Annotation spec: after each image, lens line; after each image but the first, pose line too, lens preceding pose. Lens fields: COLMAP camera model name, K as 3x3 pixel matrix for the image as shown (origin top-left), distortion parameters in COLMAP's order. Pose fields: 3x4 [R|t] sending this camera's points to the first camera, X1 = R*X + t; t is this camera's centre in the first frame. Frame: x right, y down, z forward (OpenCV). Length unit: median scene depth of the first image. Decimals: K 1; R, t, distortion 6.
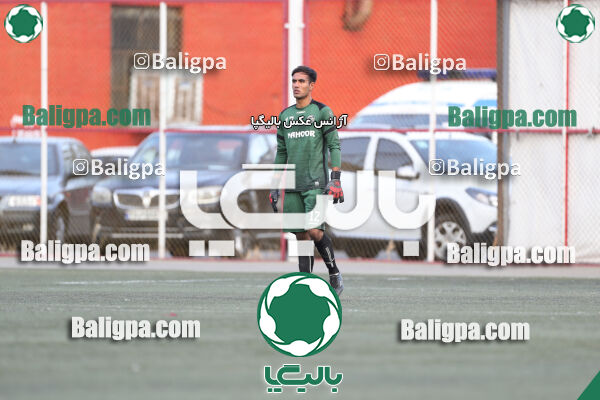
lens RADIAL K [[2156.8, 0, 300.0], [0, 2156.8, 200.0], [0, 0, 1]] dist [-0.441414, -1.794130]
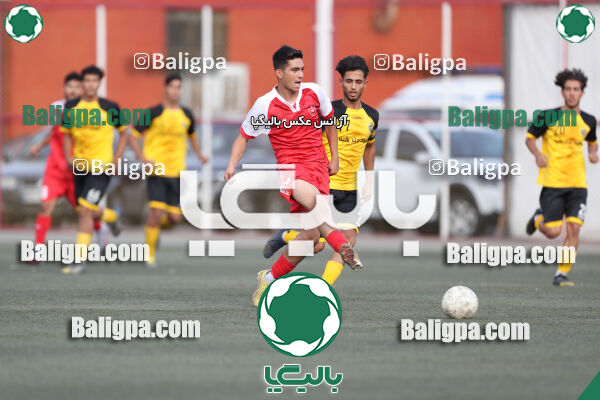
lens RADIAL K [[3578.8, 0, 300.0], [0, 3578.8, 200.0], [0, 0, 1]] dist [-0.578741, -11.440413]
pose [[0.998835, -0.001280, 0.048248, -0.107040], [0.002640, 0.999601, -0.028136, 0.062425], [-0.048193, 0.028230, 0.998439, -0.880067]]
